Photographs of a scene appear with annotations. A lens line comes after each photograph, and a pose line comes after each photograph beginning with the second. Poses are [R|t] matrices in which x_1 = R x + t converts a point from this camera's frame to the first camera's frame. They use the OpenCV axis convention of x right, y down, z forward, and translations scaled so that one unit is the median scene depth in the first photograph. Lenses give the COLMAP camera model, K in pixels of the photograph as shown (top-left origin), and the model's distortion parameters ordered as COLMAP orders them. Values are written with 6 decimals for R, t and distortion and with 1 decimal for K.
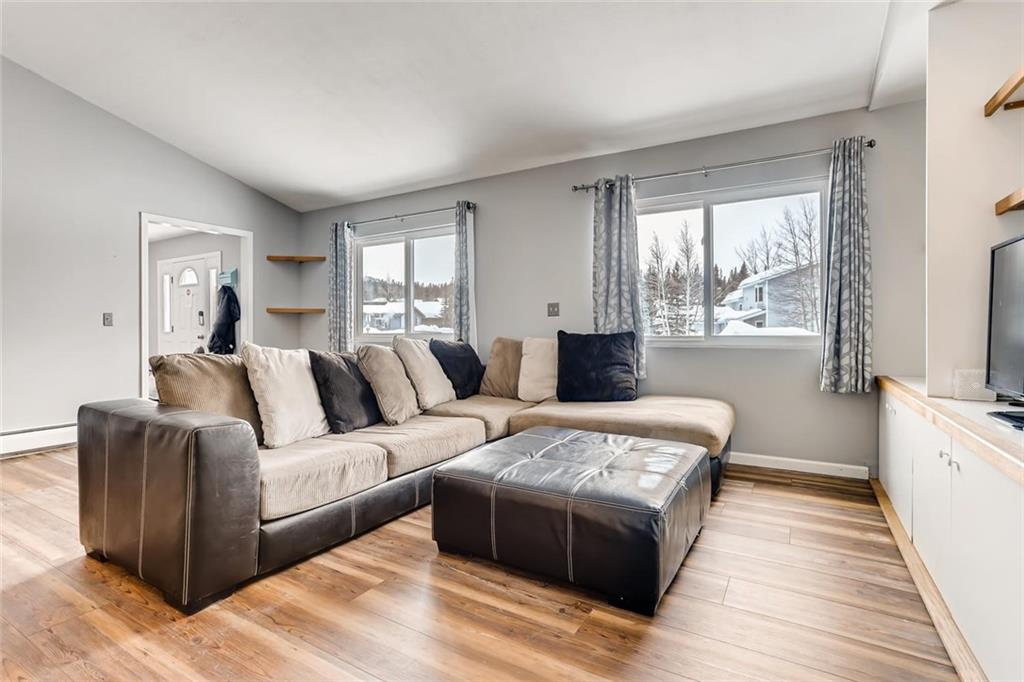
lens RADIAL K [[497.1, 0, 510.1], [0, 497.1, 332.5], [0, 0, 1]] dist [-0.035357, 0.019121]
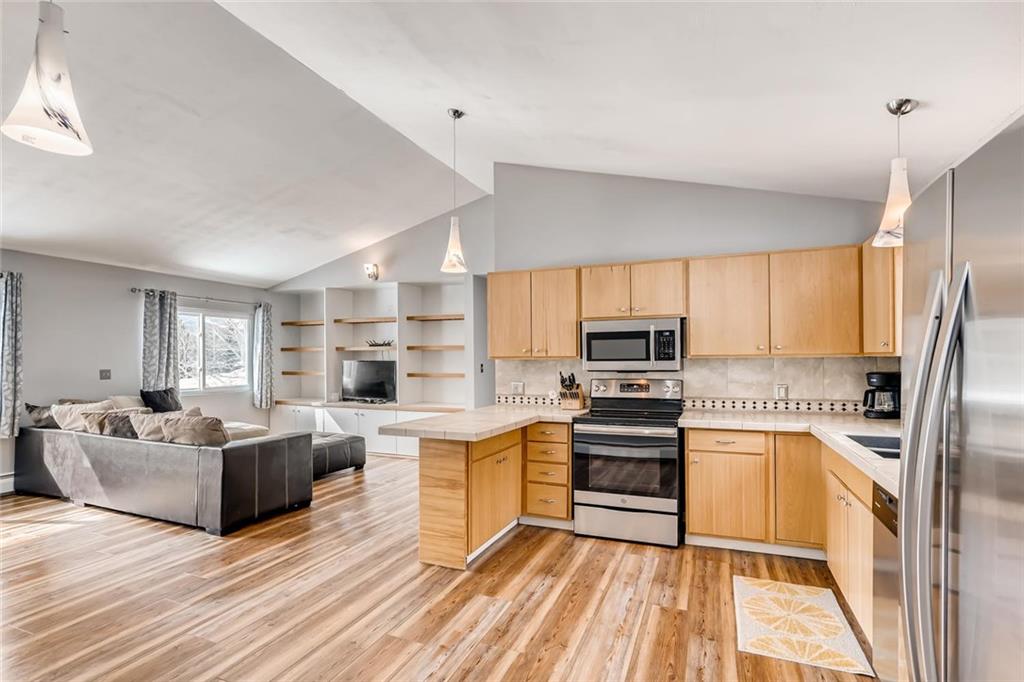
lens RADIAL K [[497.1, 0, 510.1], [0, 497.1, 332.5], [0, 0, 1]] dist [-0.035357, 0.019121]
pose [[-0.143003, 0.054254, 0.988234, -1.516384], [0.010812, 0.998522, -0.053255, -0.085030], [-0.989663, 0.003069, -0.143378, 0.128245]]
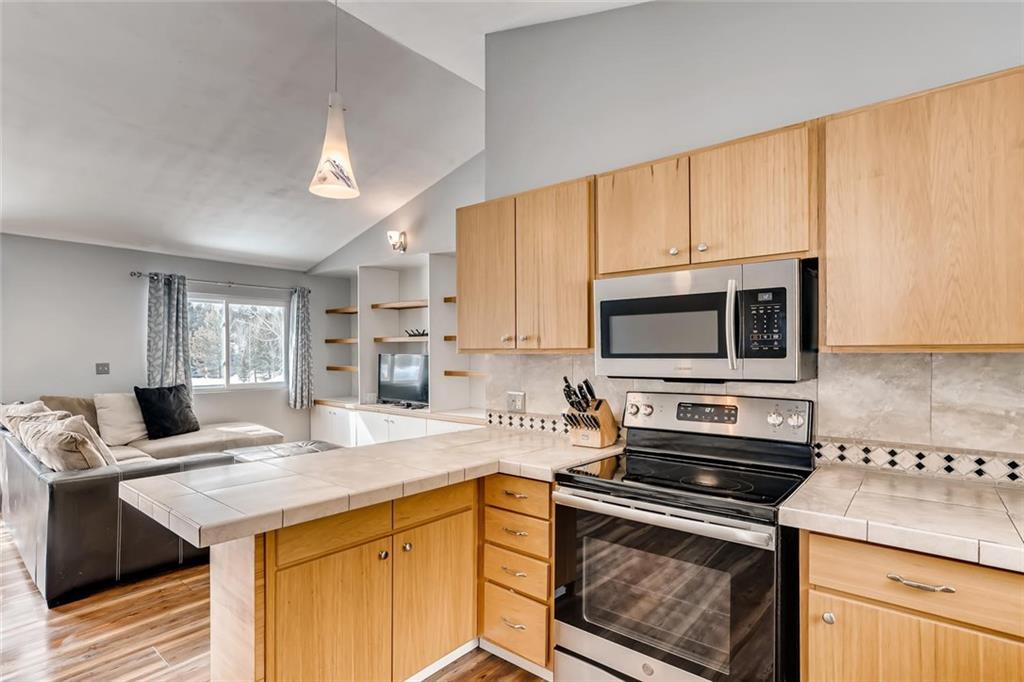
lens RADIAL K [[510.4, 0, 508.3], [0, 510.4, 342.2], [0, 0, 1]] dist [-0.035177, 0.022776]
pose [[0.153007, 0.022310, 0.987973, -1.062677], [0.006260, 0.999703, -0.023544, -0.083304], [-0.988205, 0.009787, 0.152822, -0.162213]]
